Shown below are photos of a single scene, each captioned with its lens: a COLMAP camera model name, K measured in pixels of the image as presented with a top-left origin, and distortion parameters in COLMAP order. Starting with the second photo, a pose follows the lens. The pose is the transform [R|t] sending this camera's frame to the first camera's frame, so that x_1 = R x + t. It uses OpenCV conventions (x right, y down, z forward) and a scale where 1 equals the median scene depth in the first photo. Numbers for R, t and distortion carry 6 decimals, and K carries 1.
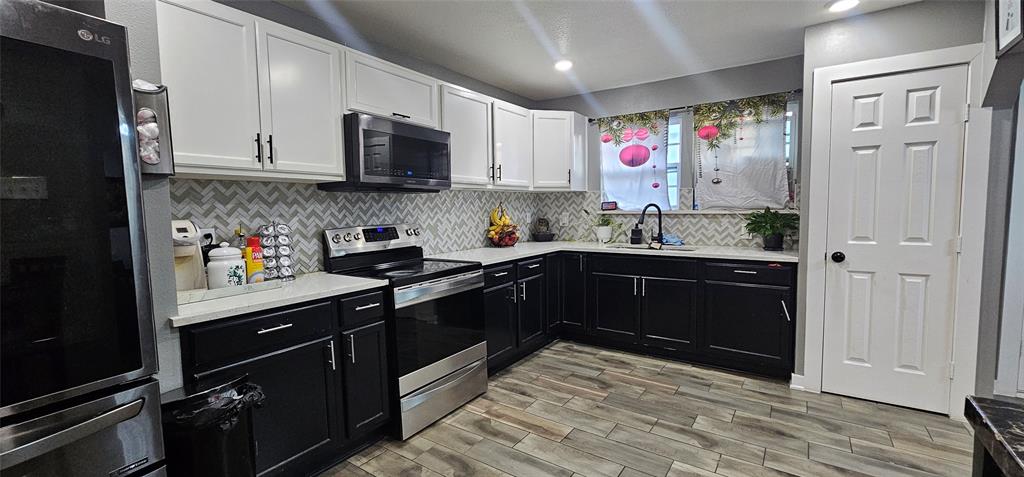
lens RADIAL K [[423.1, 0, 512.0], [0, 423.1, 238.5], [0, 0, 1]] dist [0.000156, -0.000094]
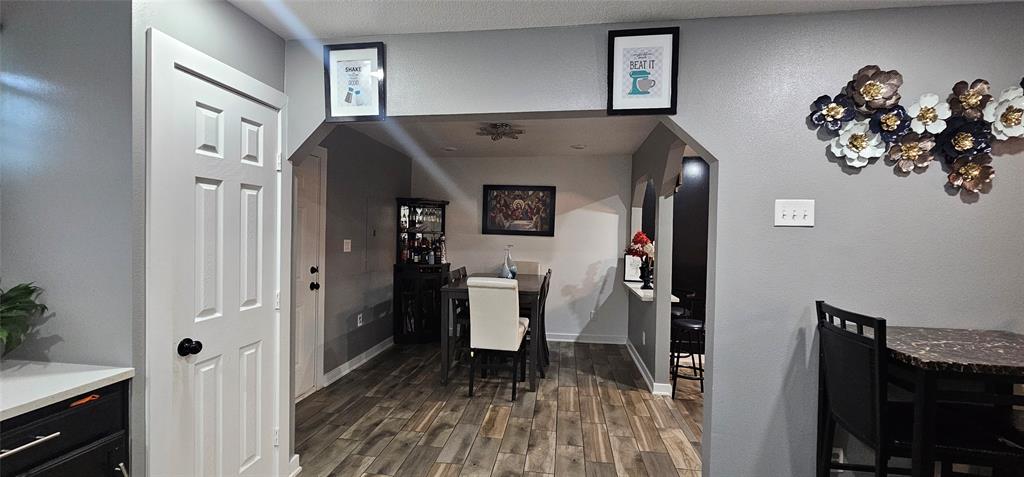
lens RADIAL K [[423.1, 0, 512.0], [0, 423.1, 238.5], [0, 0, 1]] dist [0.000156, -0.000094]
pose [[-0.465149, -0.011940, 0.885152, -0.009089], [0.049868, 0.997968, 0.039667, -0.098732], [-0.883827, 0.062592, -0.463608, 0.713167]]
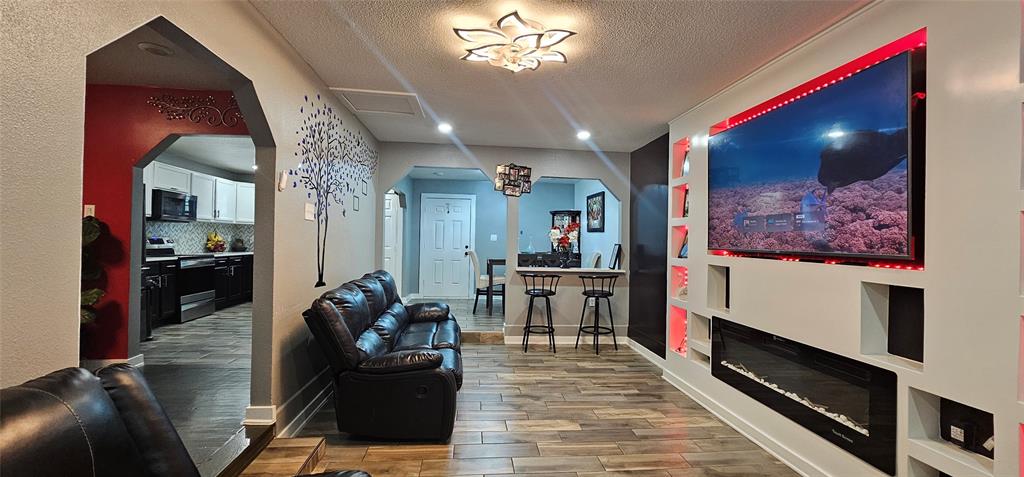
lens RADIAL K [[423.1, 0, 512.0], [0, 423.1, 238.5], [0, 0, 1]] dist [0.000156, -0.000094]
pose [[0.764222, 0.032346, 0.644142, -0.274360], [0.018845, 0.997195, -0.072433, 0.141559], [-0.644678, 0.067493, 0.761469, -1.526055]]
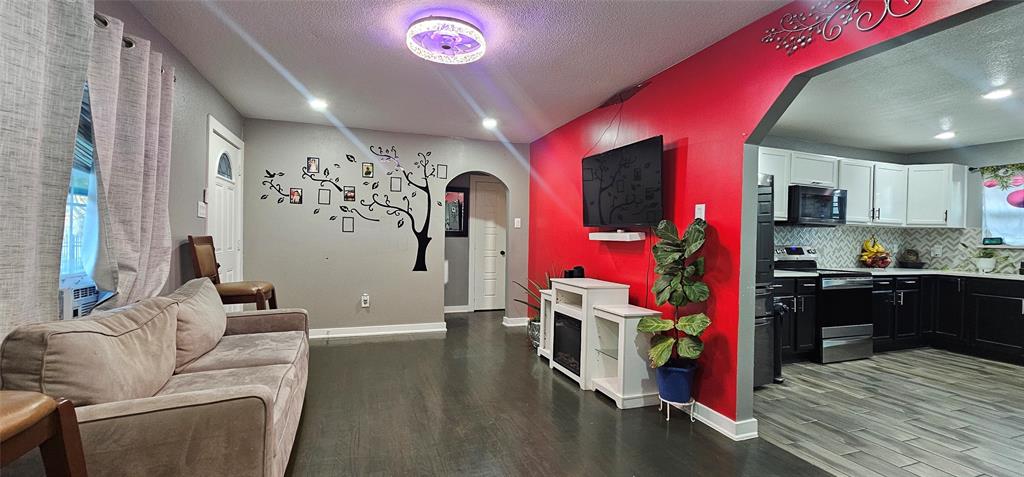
lens RADIAL K [[423.1, 0, 512.0], [0, 423.1, 238.5], [0, 0, 1]] dist [0.000156, -0.000094]
pose [[0.812755, 0.035530, -0.581522, -0.214692], [-0.077589, 0.995849, -0.047596, 0.094462], [0.577417, 0.083803, 0.812137, -0.904411]]
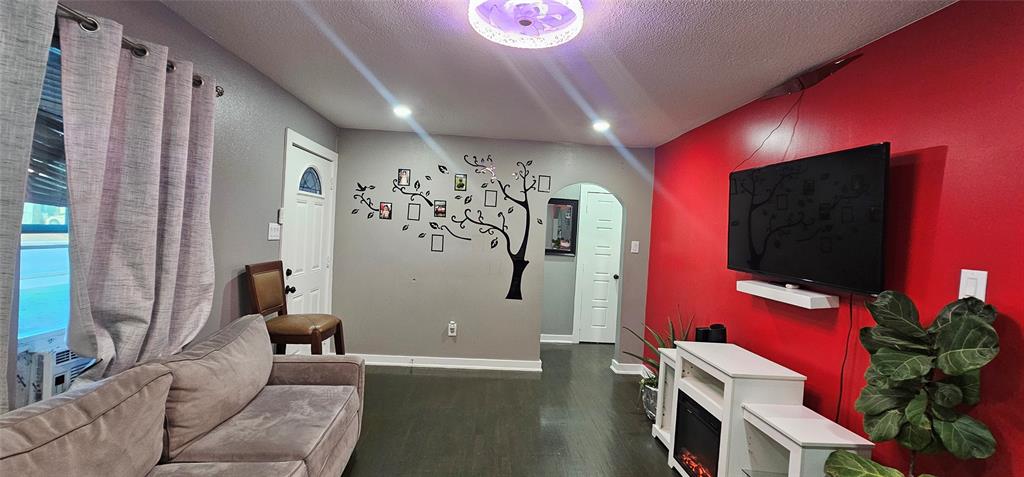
lens RADIAL K [[423.1, 0, 512.0], [0, 423.1, 238.5], [0, 0, 1]] dist [0.000156, -0.000094]
pose [[0.614287, 0.070396, -0.785936, -0.356515], [-0.128981, 0.991575, -0.011996, -0.009191], [0.778470, 0.108740, 0.618191, -0.677299]]
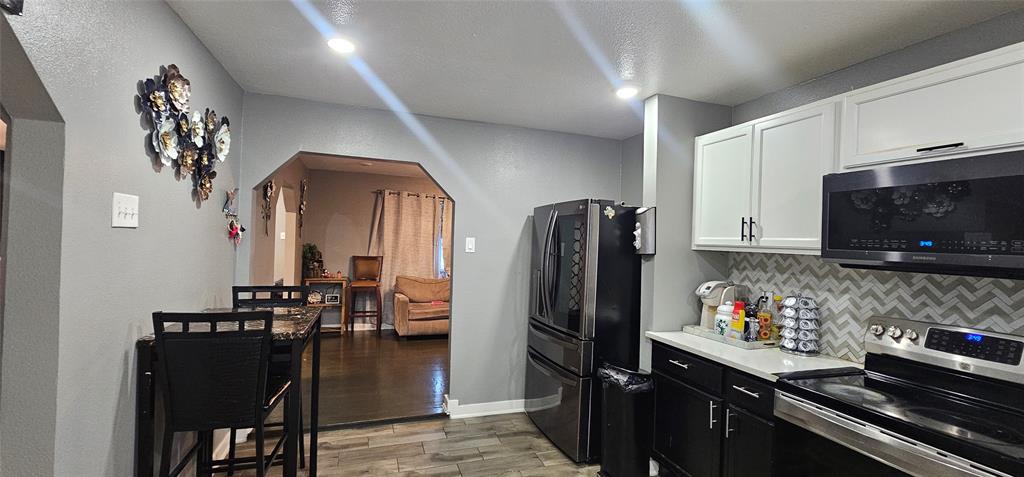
lens RADIAL K [[423.1, 0, 512.0], [0, 423.1, 238.5], [0, 0, 1]] dist [0.000156, -0.000094]
pose [[-0.589354, -0.005603, -0.807856, 0.471358], [-0.079649, 0.995507, 0.051202, -0.119520], [0.803939, 0.094521, -0.587152, 0.718757]]
